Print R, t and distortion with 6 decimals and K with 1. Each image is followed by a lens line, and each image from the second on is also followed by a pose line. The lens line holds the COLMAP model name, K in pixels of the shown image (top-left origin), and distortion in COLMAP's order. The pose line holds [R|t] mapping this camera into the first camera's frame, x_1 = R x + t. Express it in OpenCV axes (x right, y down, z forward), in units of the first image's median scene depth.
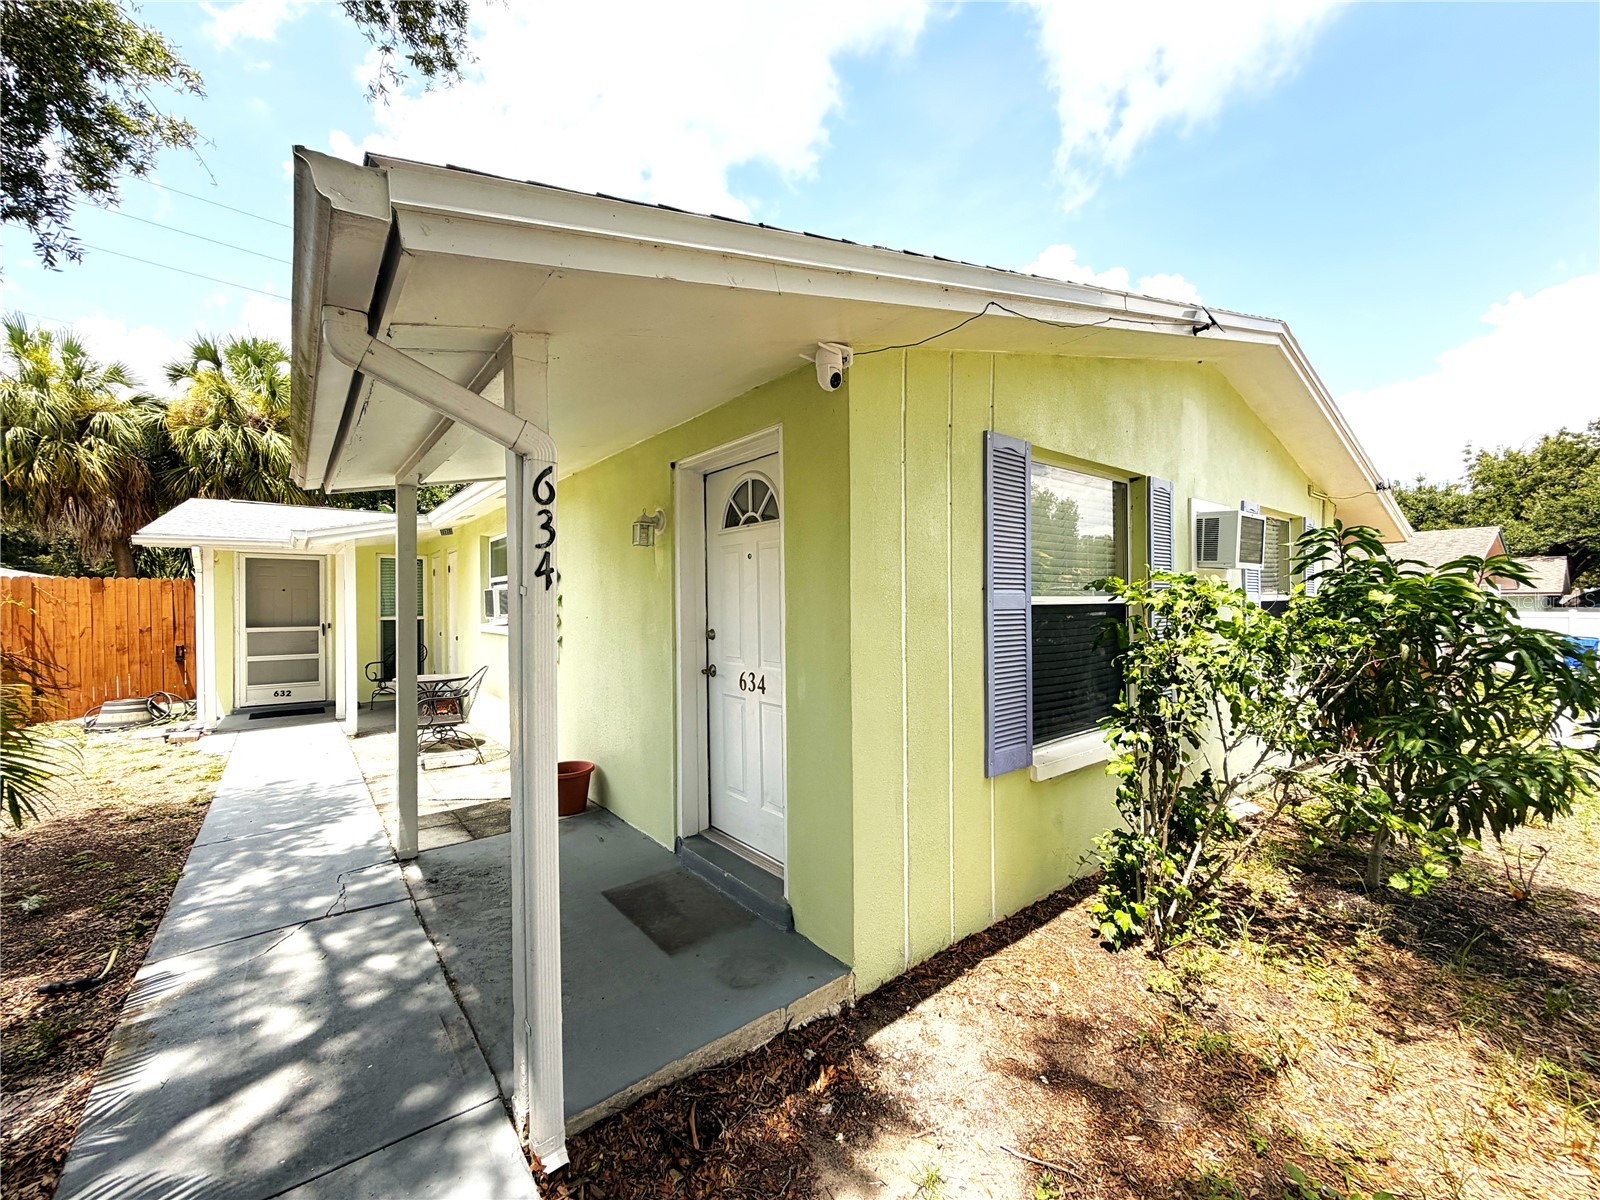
lens RADIAL K [[635.3, 0, 795.0], [0, 635.3, 594.9], [0, 0, 1]] dist [-0.000327, -0.000398]
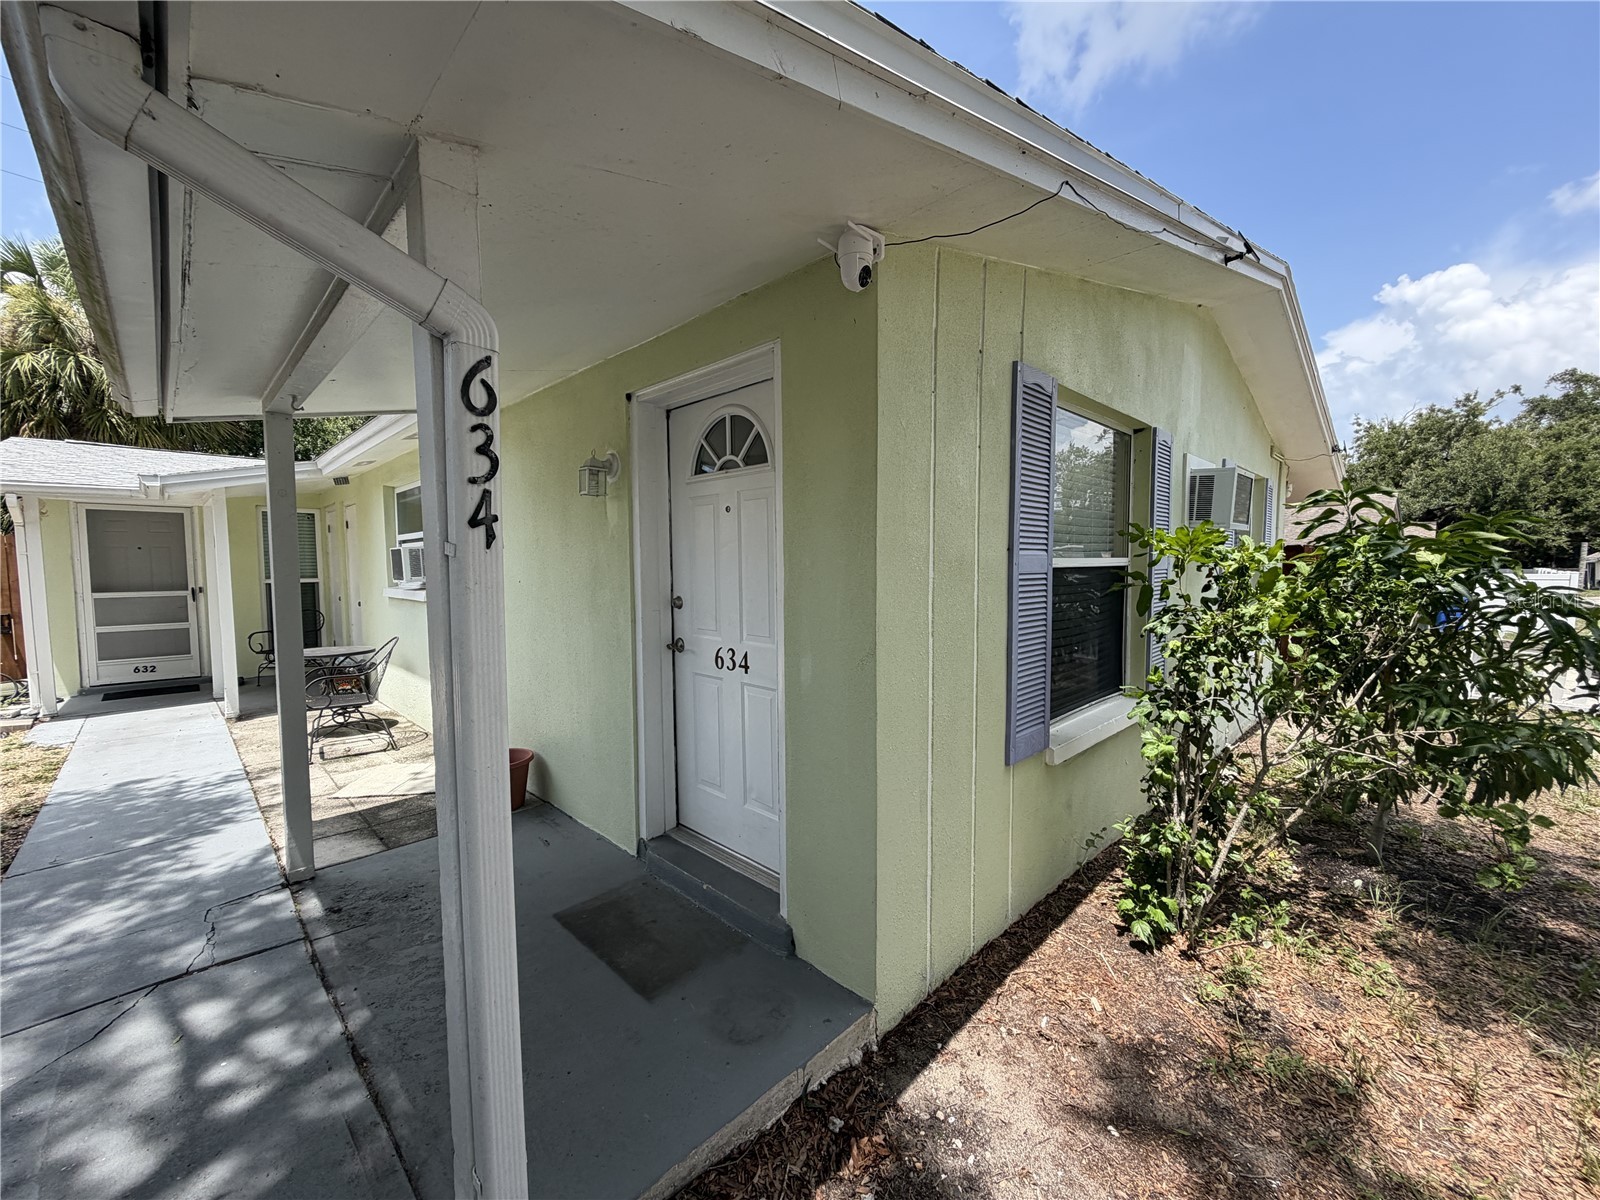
lens RADIAL K [[635.3, 0, 795.0], [0, 635.3, 594.9], [0, 0, 1]] dist [-0.000327, -0.000398]
pose [[0.993974, -0.004323, 0.109529, -0.080798], [-0.002516, 0.998059, 0.062225, -0.000868], [-0.109586, -0.062125, 0.992034, 0.171165]]
